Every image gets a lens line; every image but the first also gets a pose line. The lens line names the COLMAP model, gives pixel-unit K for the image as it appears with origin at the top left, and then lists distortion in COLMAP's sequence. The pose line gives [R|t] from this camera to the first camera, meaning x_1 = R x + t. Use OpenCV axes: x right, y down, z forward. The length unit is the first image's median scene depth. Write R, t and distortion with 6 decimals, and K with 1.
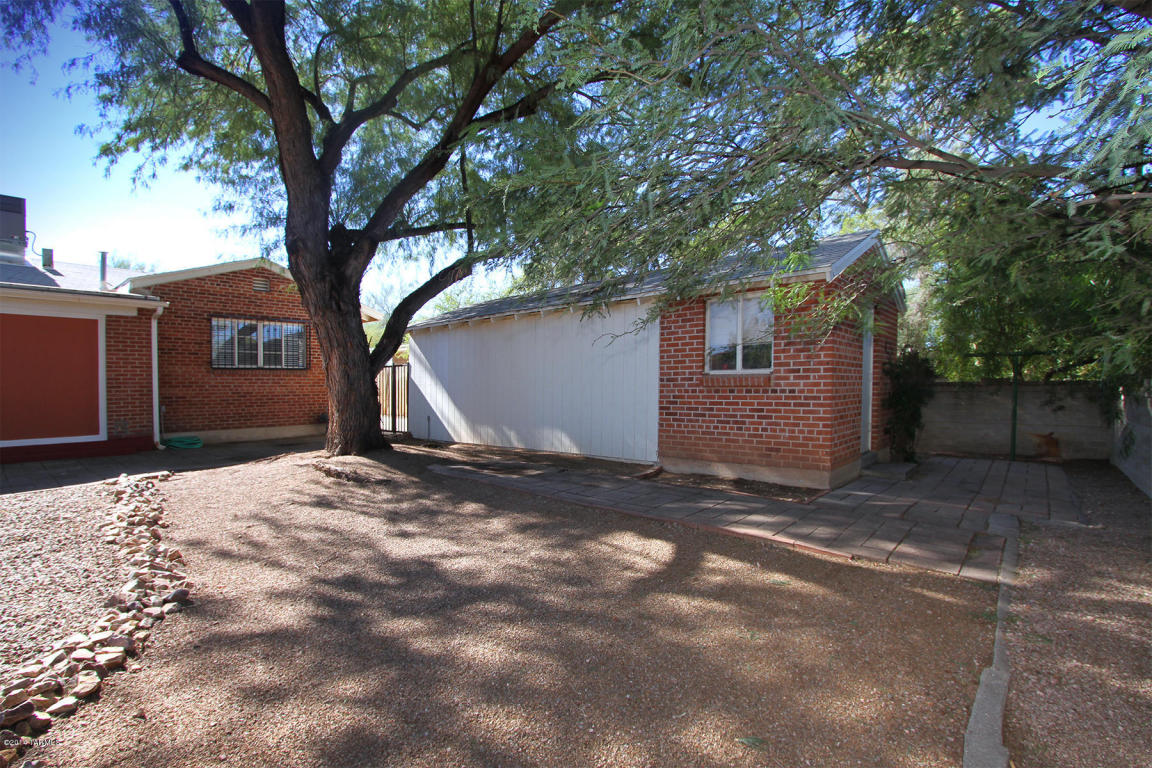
lens RADIAL K [[539.5, 0, 571.3], [0, 539.5, 394.5], [0, 0, 1]] dist [-0.023443, 0.006401]
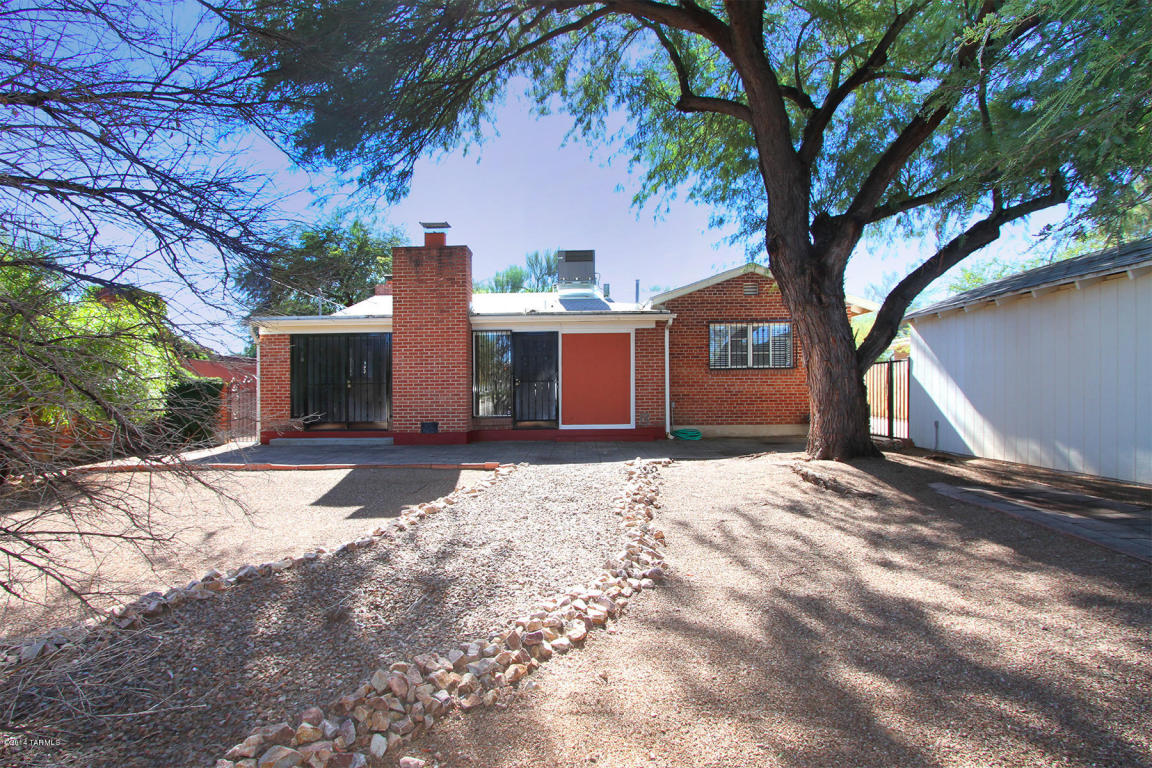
lens RADIAL K [[539.5, 0, 567.9], [0, 539.5, 381.1], [0, 0, 1]] dist [-0.023443, 0.006401]
pose [[0.636250, -0.008462, -0.771437, 0.007694], [-0.009935, 0.999767, -0.019161, 0.000087], [0.771419, 0.019855, 0.636018, 0.073956]]
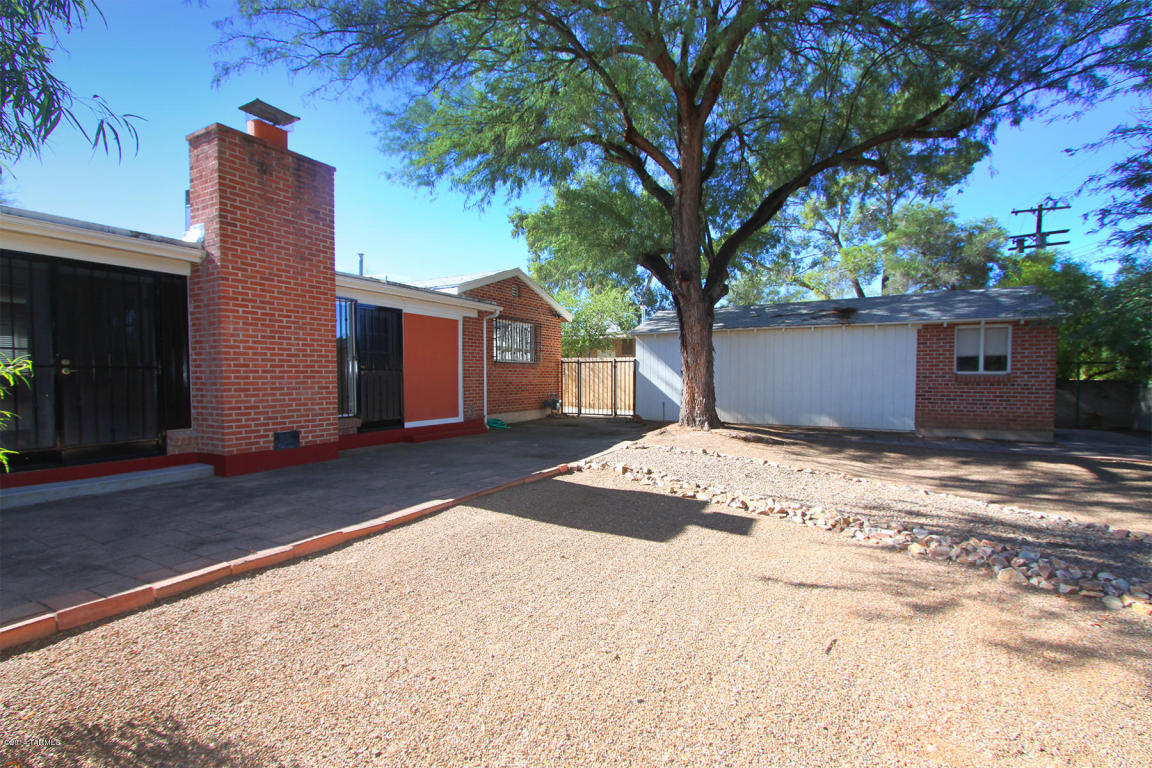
lens RADIAL K [[539.5, 0, 545.2], [0, 539.5, 385.6], [0, 0, 1]] dist [-0.023443, 0.006401]
pose [[0.980300, 0.007327, 0.197377, -1.027647], [-0.007123, 0.999973, -0.001741, 0.007038], [-0.197385, 0.000301, 0.980326, -0.241721]]
